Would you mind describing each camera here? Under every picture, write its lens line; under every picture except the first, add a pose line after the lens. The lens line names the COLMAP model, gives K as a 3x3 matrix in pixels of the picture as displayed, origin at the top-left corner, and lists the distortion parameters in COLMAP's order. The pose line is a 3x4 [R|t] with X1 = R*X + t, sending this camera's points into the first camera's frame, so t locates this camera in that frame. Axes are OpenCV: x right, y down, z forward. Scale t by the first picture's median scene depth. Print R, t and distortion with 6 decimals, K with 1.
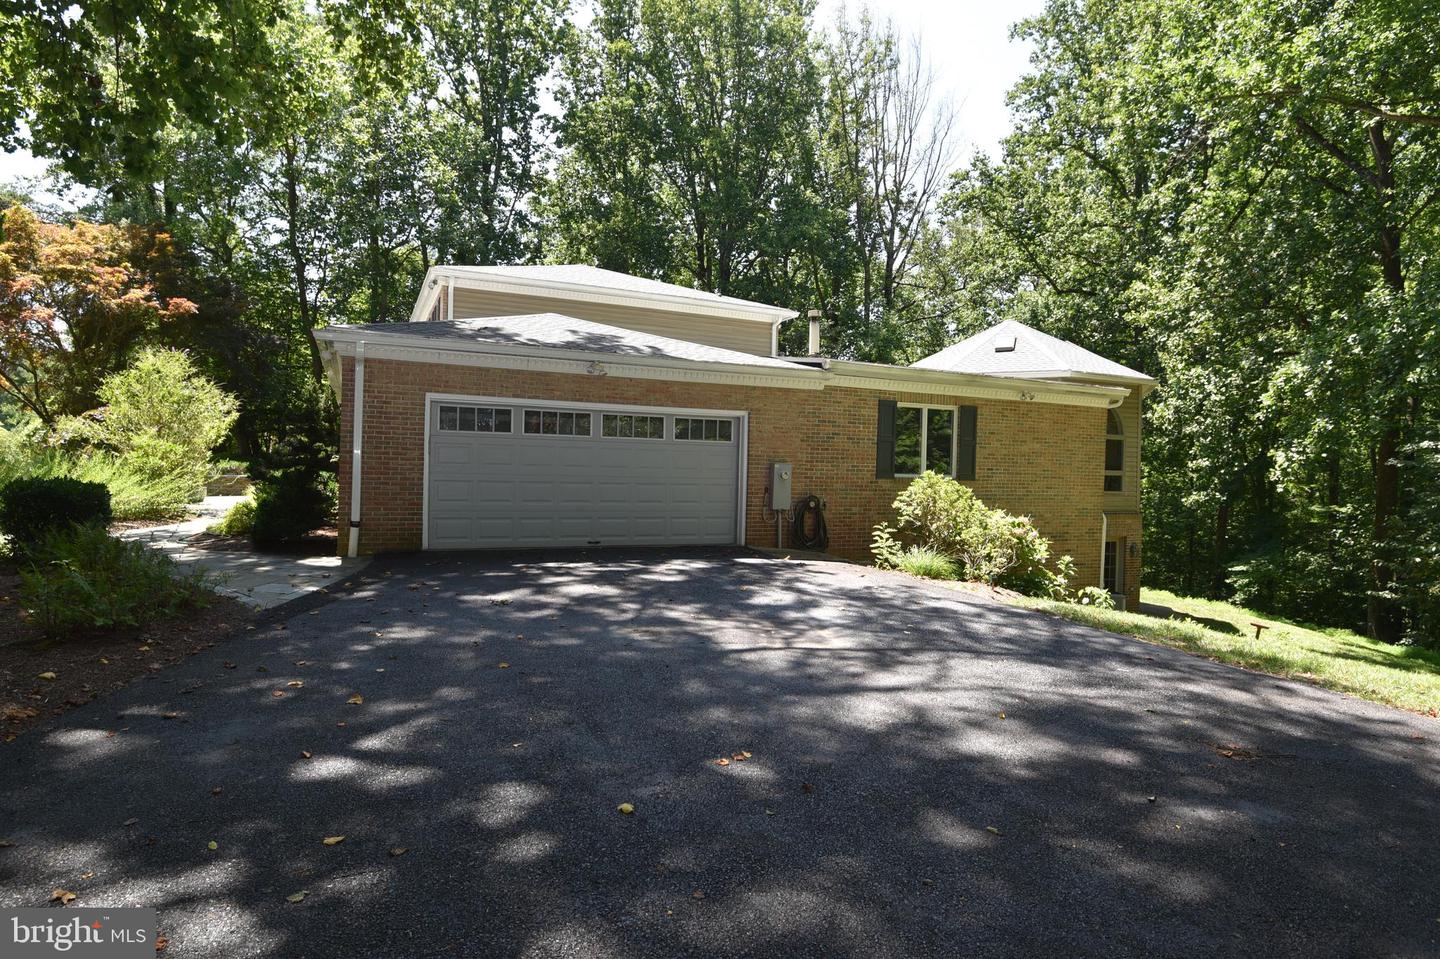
lens RADIAL K [[796.2, 0, 710.0], [0, 796.2, 474.4], [0, 0, 1]] dist [-0.013721, -0.022827]
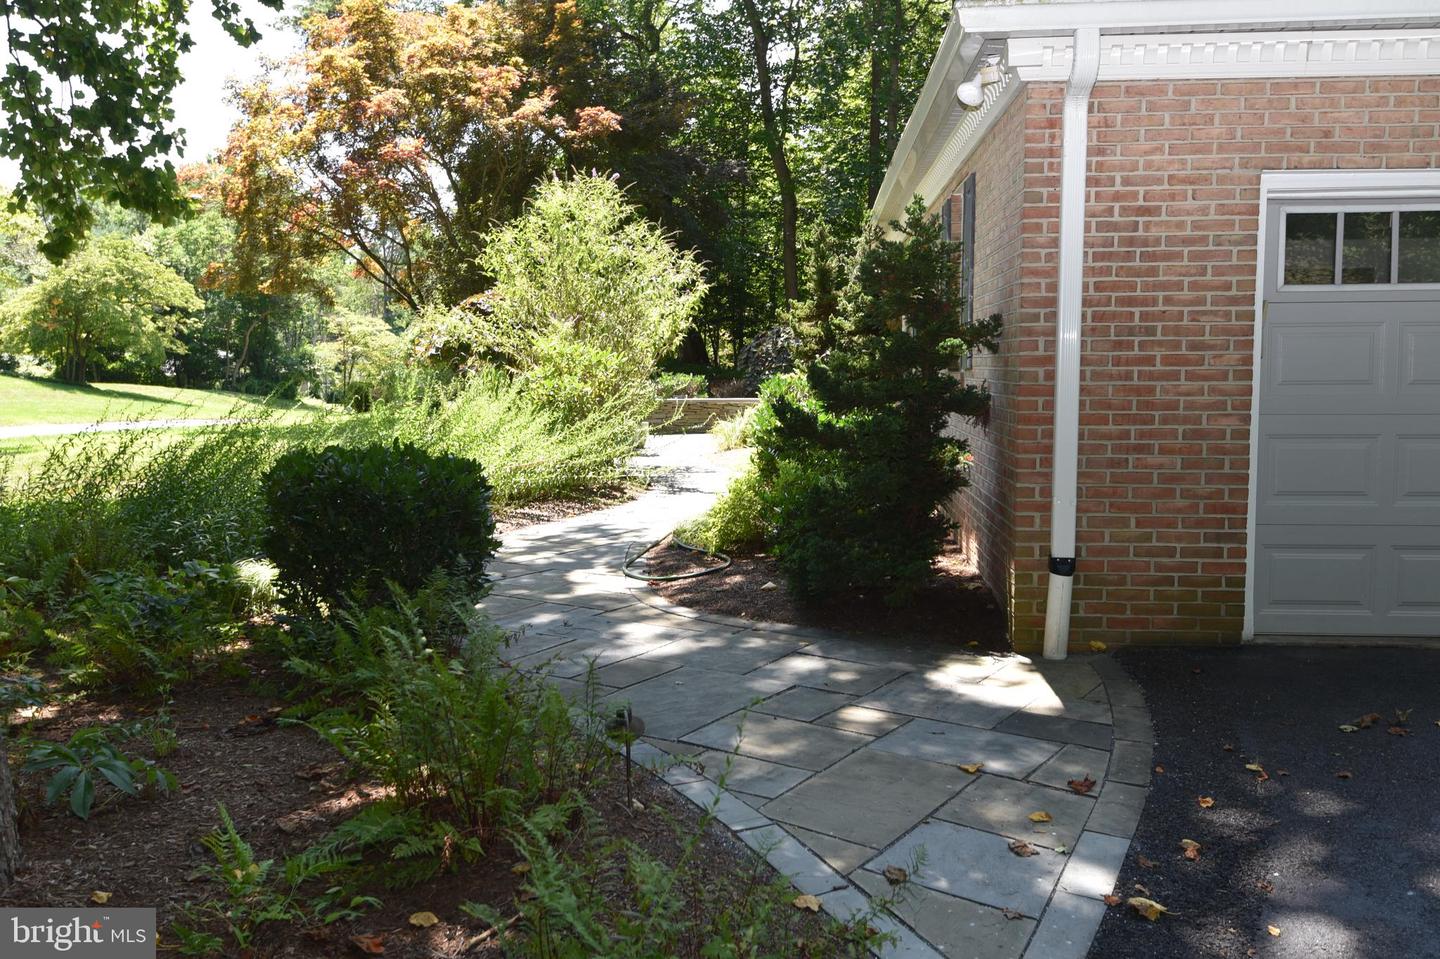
lens RADIAL K [[1272.2, 0, 722.5], [0, 1272.2, 481.8], [0, 0, 1]] dist [0.045904, -0.000576]
pose [[0.880860, 0.018368, -0.473021, -0.185614], [0.019668, 0.996964, 0.075340, -0.012122], [0.472968, -0.075668, 0.877824, 0.256099]]
